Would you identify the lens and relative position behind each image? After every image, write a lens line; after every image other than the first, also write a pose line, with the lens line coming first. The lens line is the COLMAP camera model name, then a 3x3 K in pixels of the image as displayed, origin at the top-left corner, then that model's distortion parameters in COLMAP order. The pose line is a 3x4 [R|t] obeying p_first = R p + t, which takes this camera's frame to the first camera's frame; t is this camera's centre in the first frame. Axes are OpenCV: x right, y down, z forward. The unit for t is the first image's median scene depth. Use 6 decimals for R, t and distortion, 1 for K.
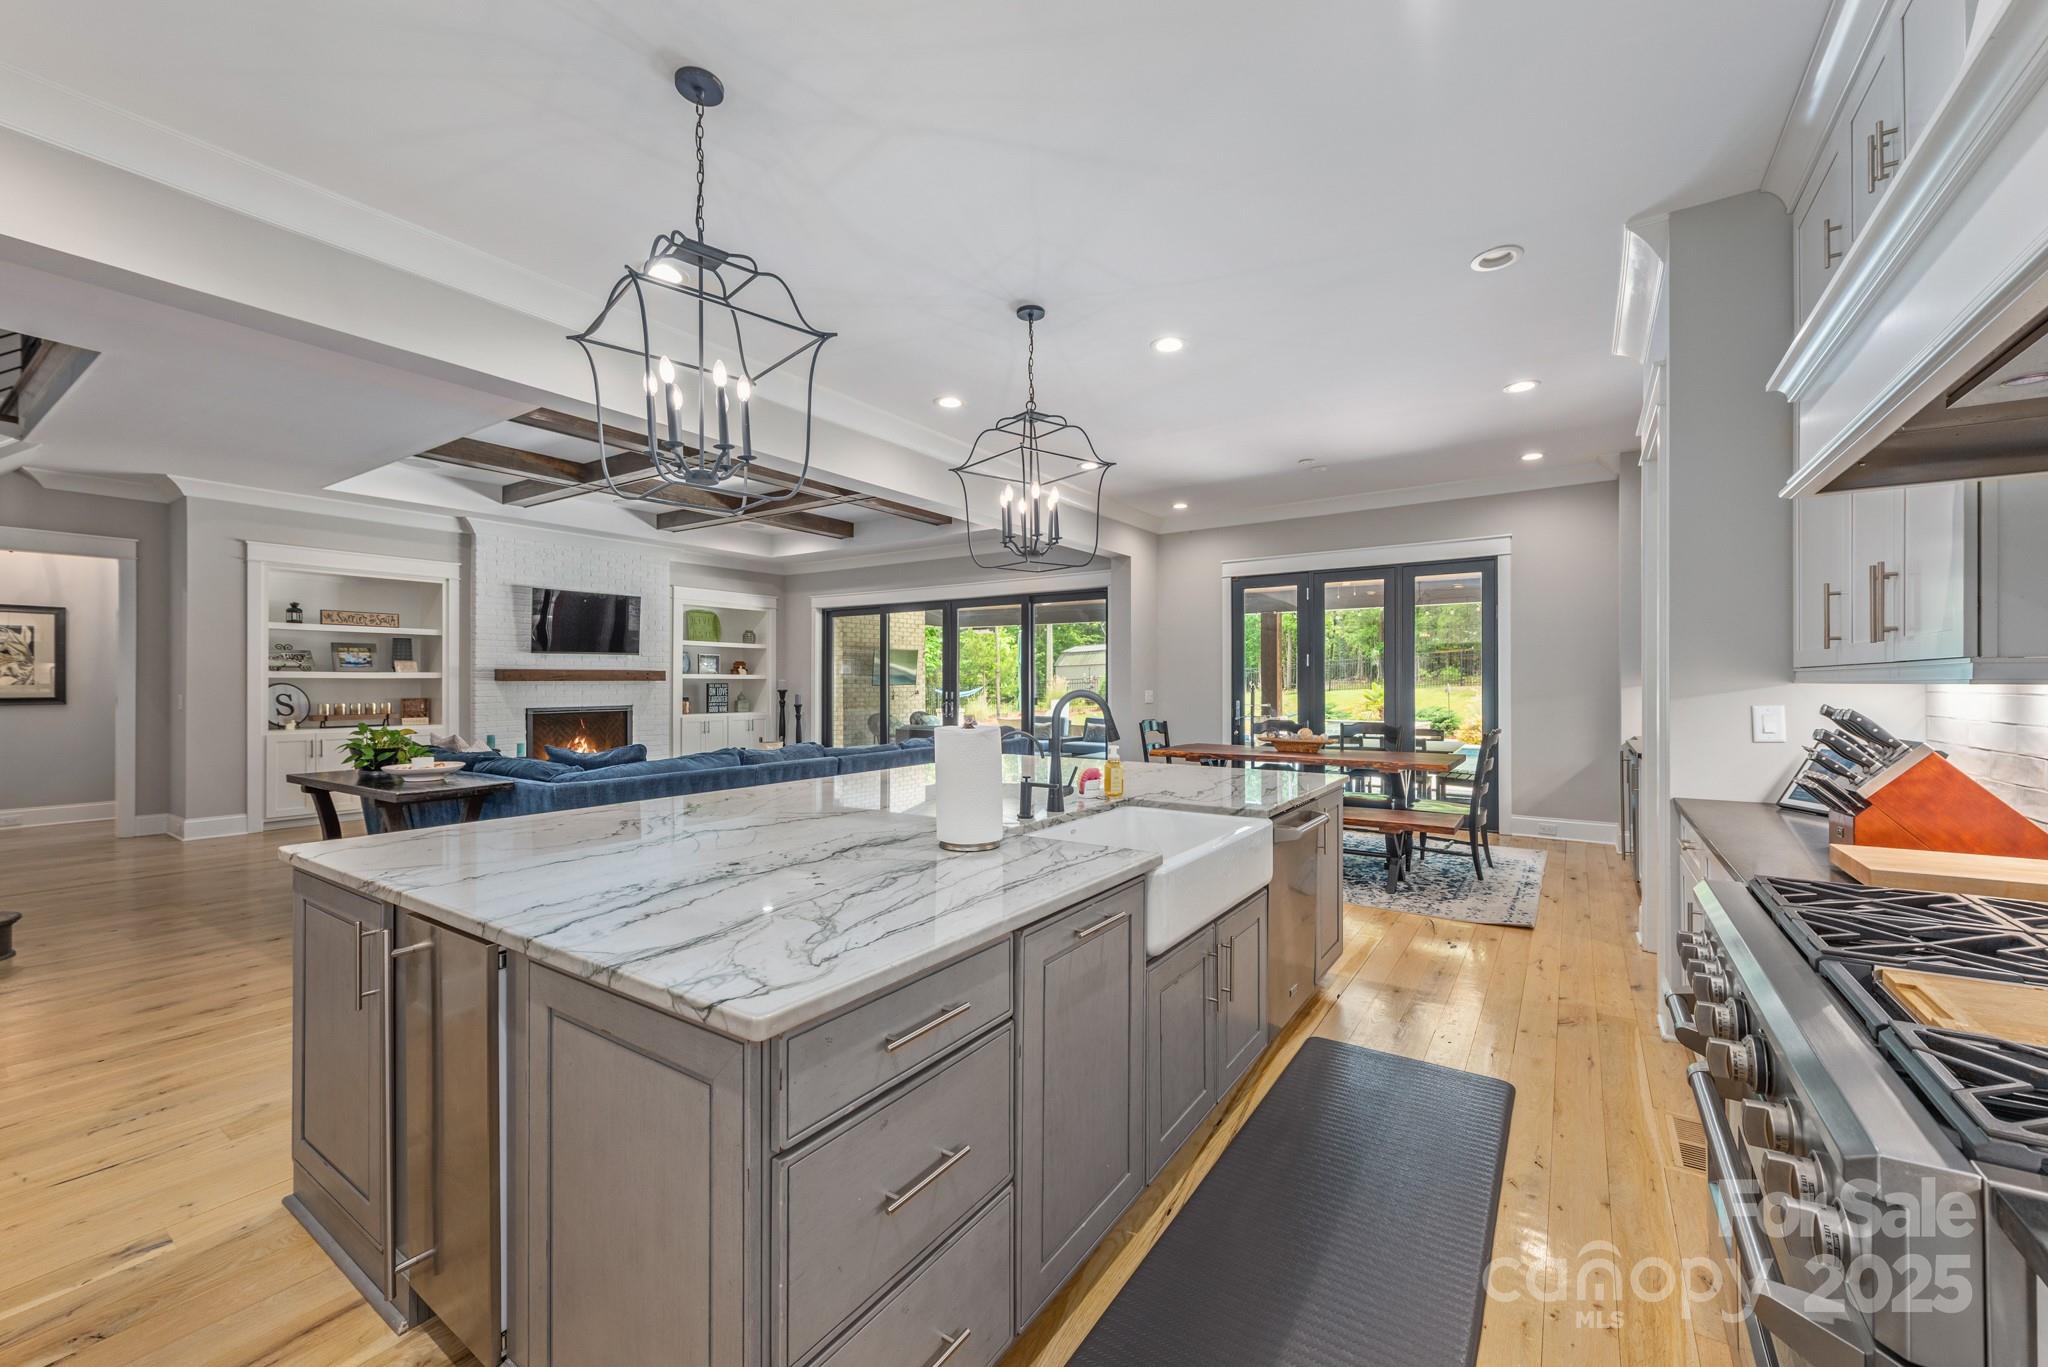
lens RADIAL K [[804.1, 0, 1043.8], [0, 804.1, 684.6], [0, 0, 1]] dist [0.009494, -0.002141]
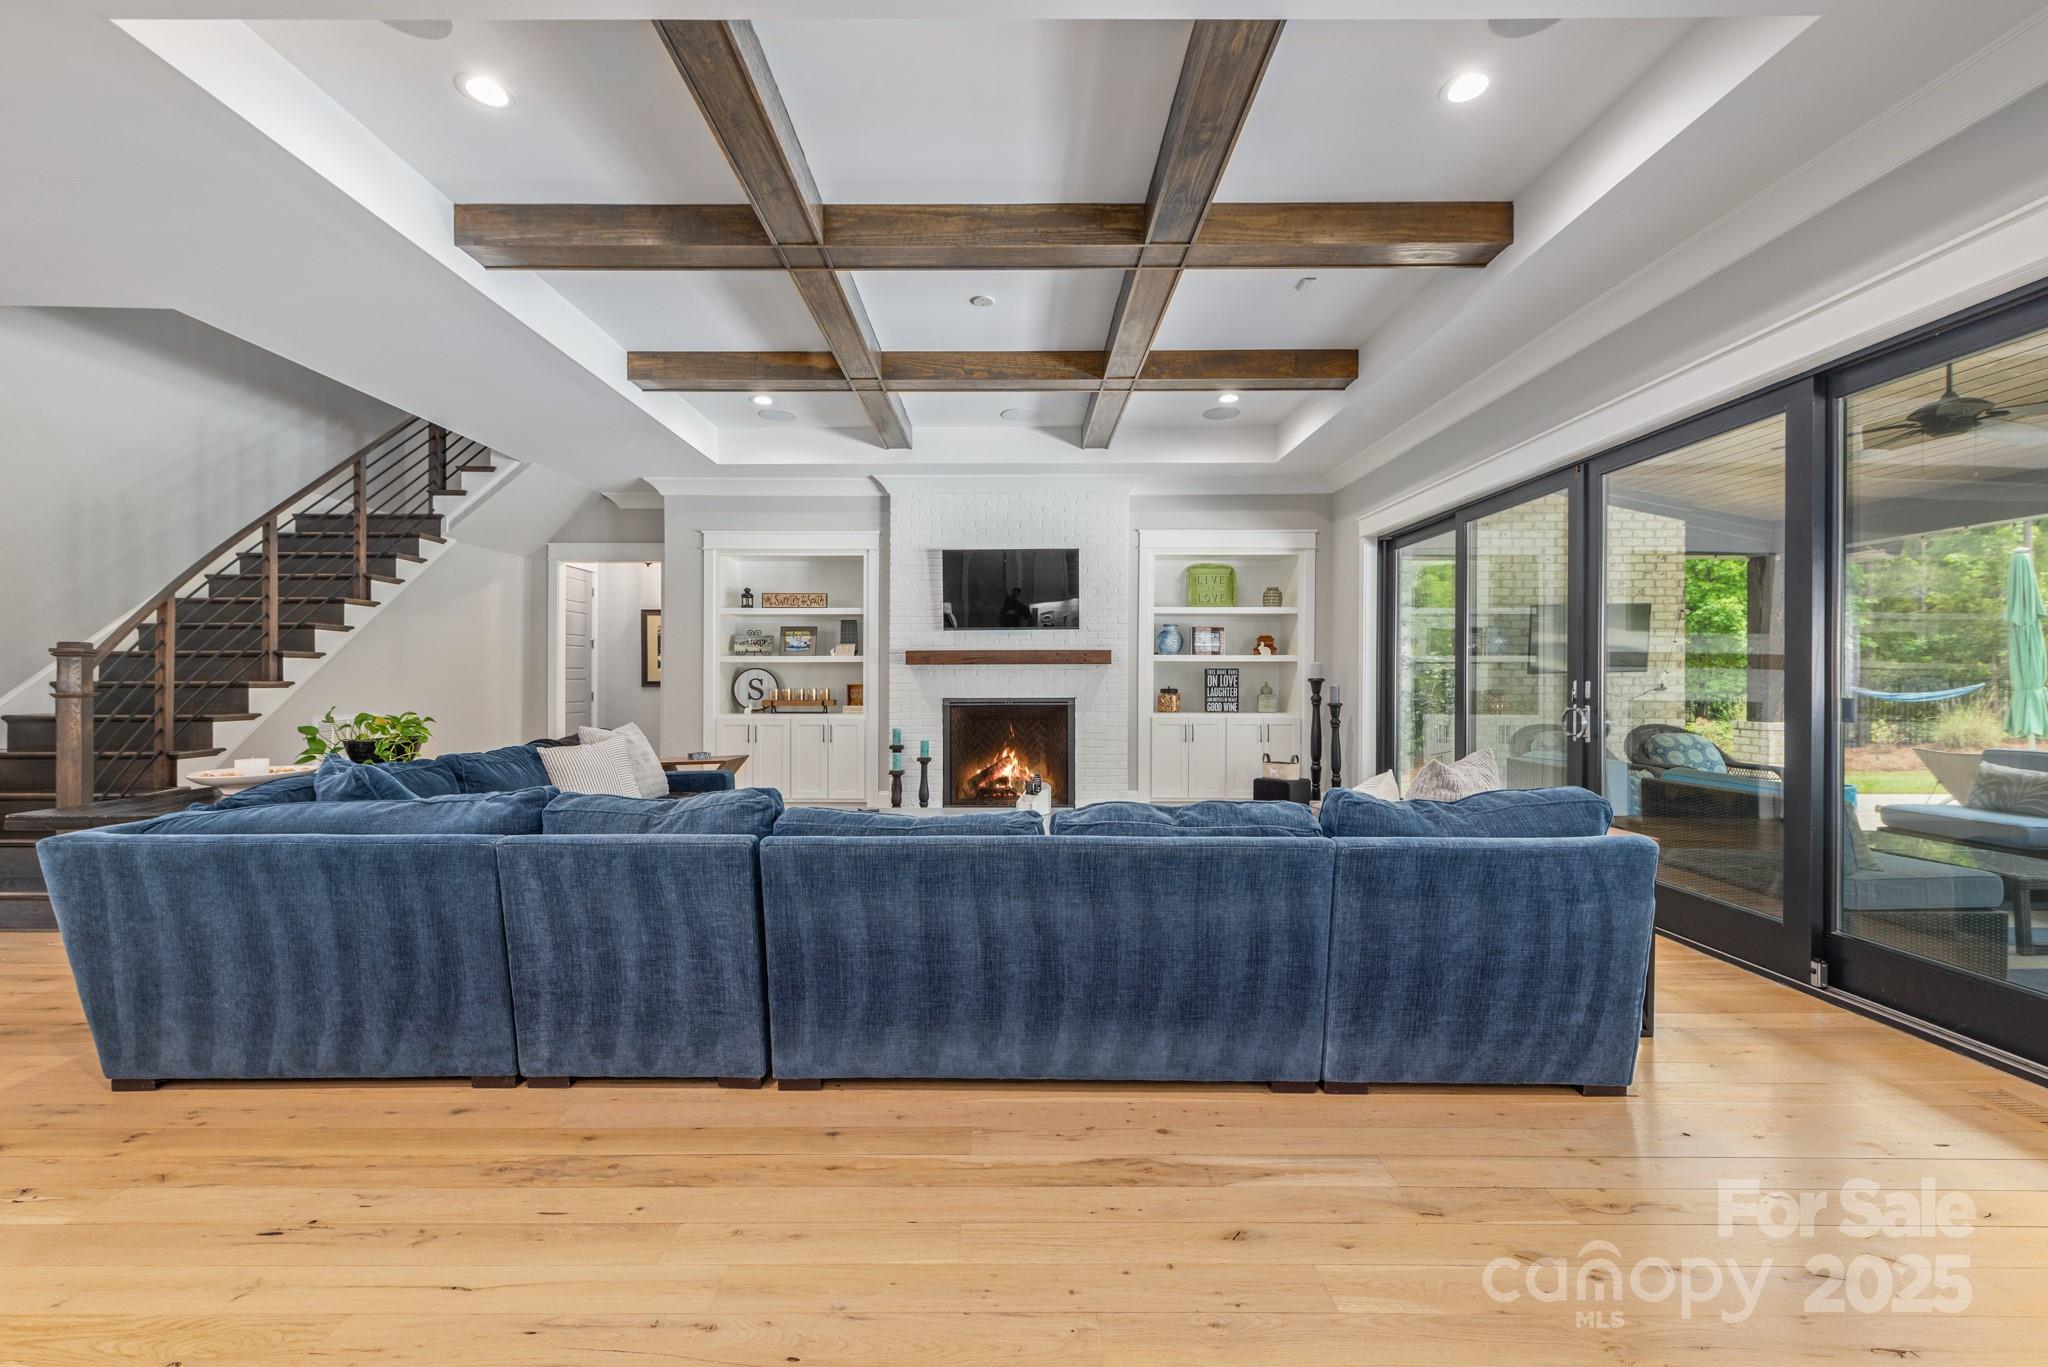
lens RADIAL K [[804.1, 0, 1018.5], [0, 804.1, 683.4], [0, 0, 1]] dist [0.009494, -0.002141]
pose [[0.551918, 0.004650, -0.833885, 0.075542], [-0.002097, 0.999989, 0.004188, 0.009953], [0.833896, -0.000563, 0.551922, 0.580211]]
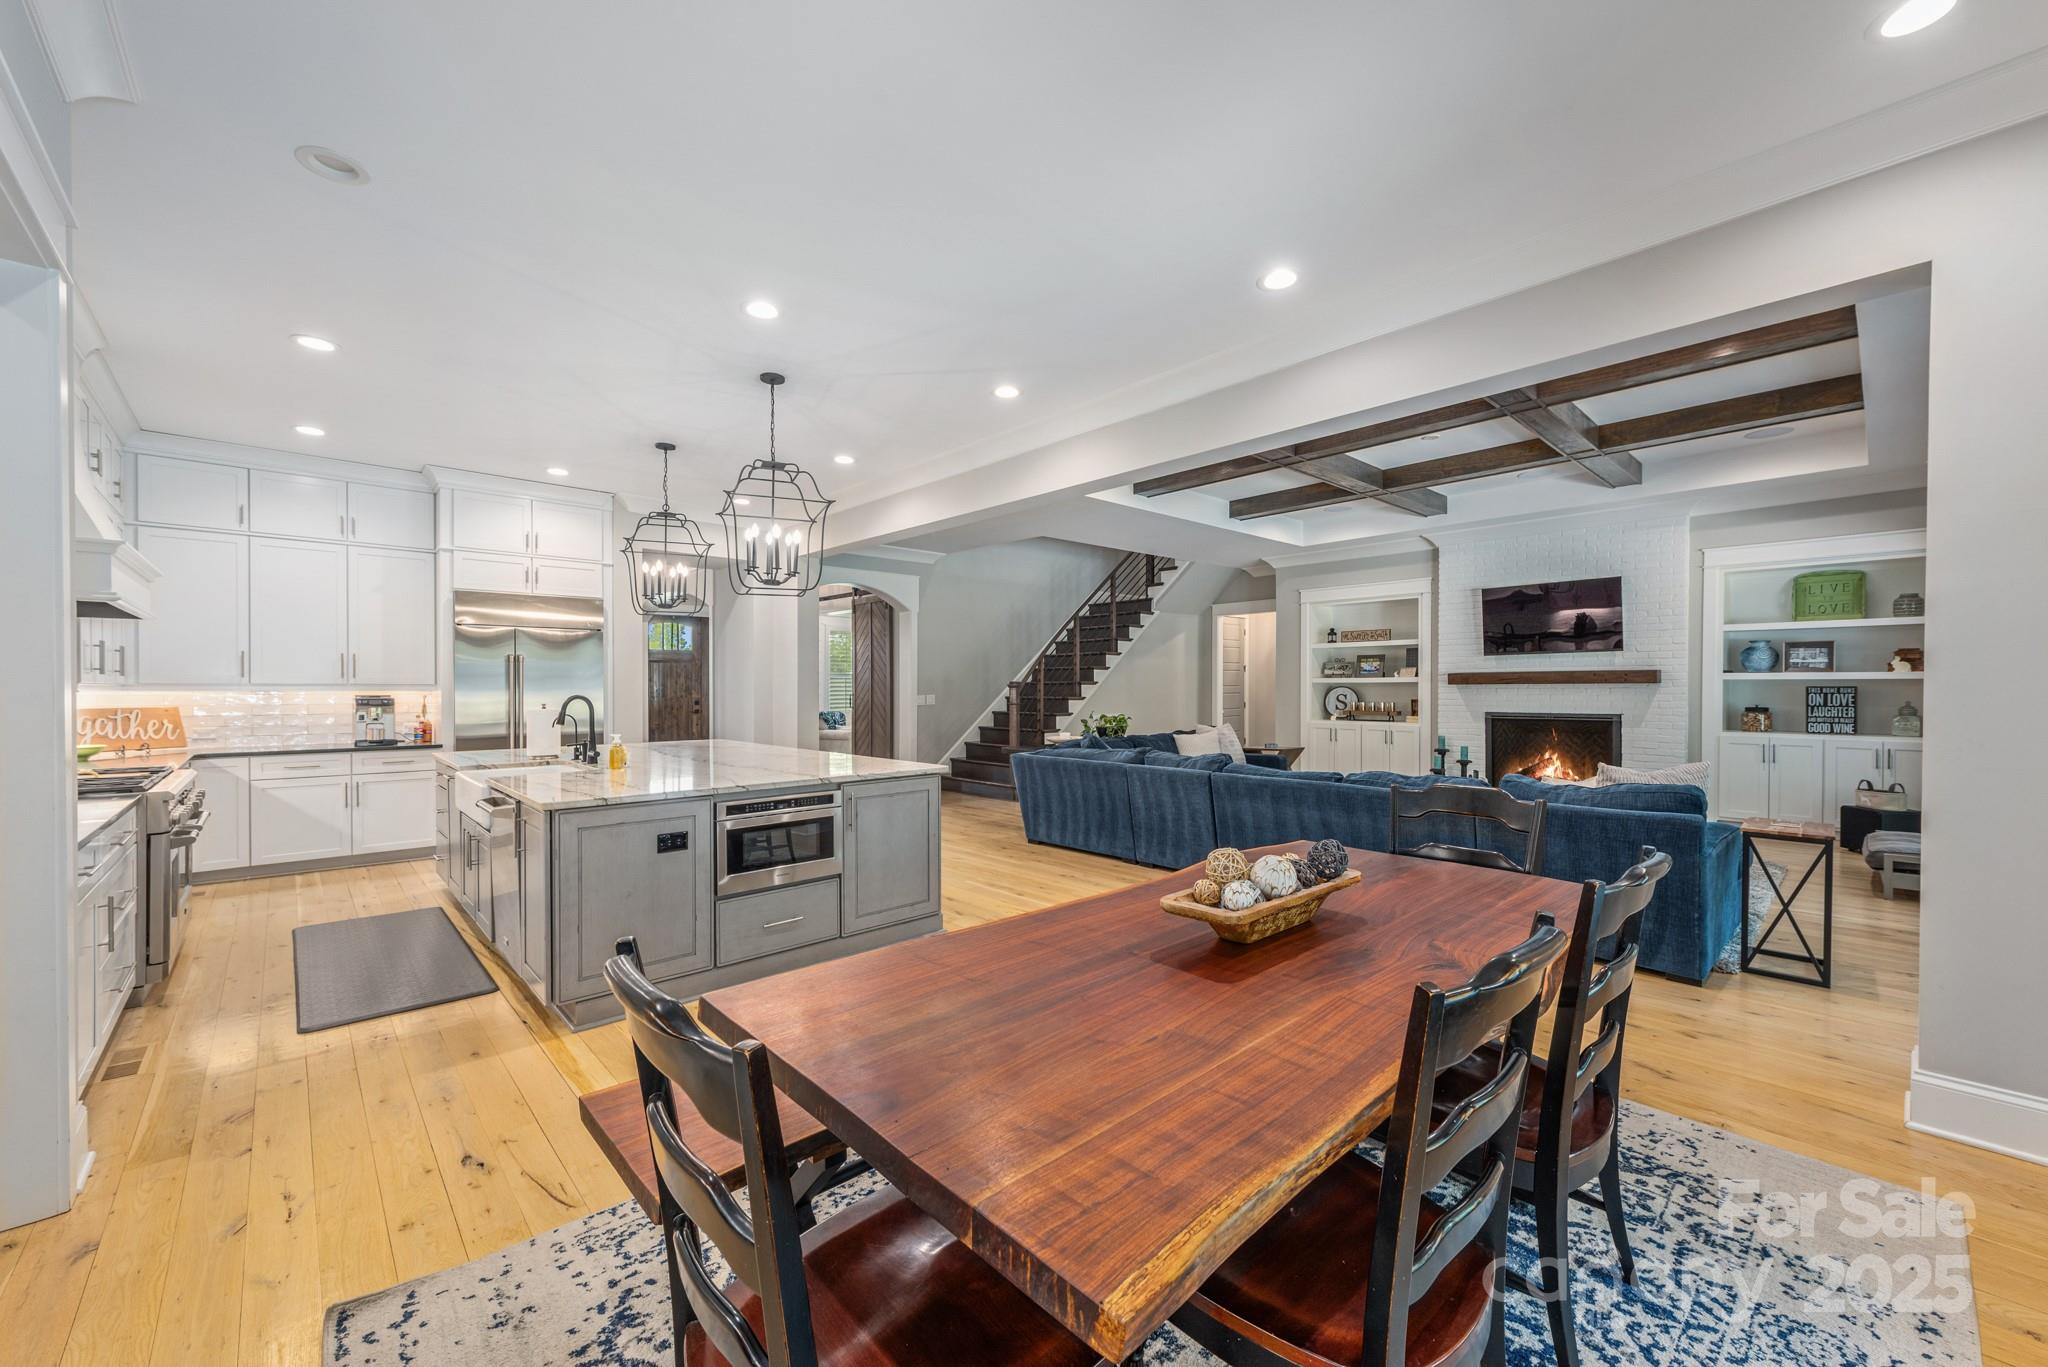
lens RADIAL K [[804.1, 0, 1024.3], [0, 804.1, 687.4], [0, 0, 1]] dist [0.009494, -0.002141]
pose [[-0.246128, 0.003571, -0.969231, 0.417570], [0.001385, 0.999993, 0.003333, -0.004606], [0.969236, -0.000522, -0.246131, 0.660706]]
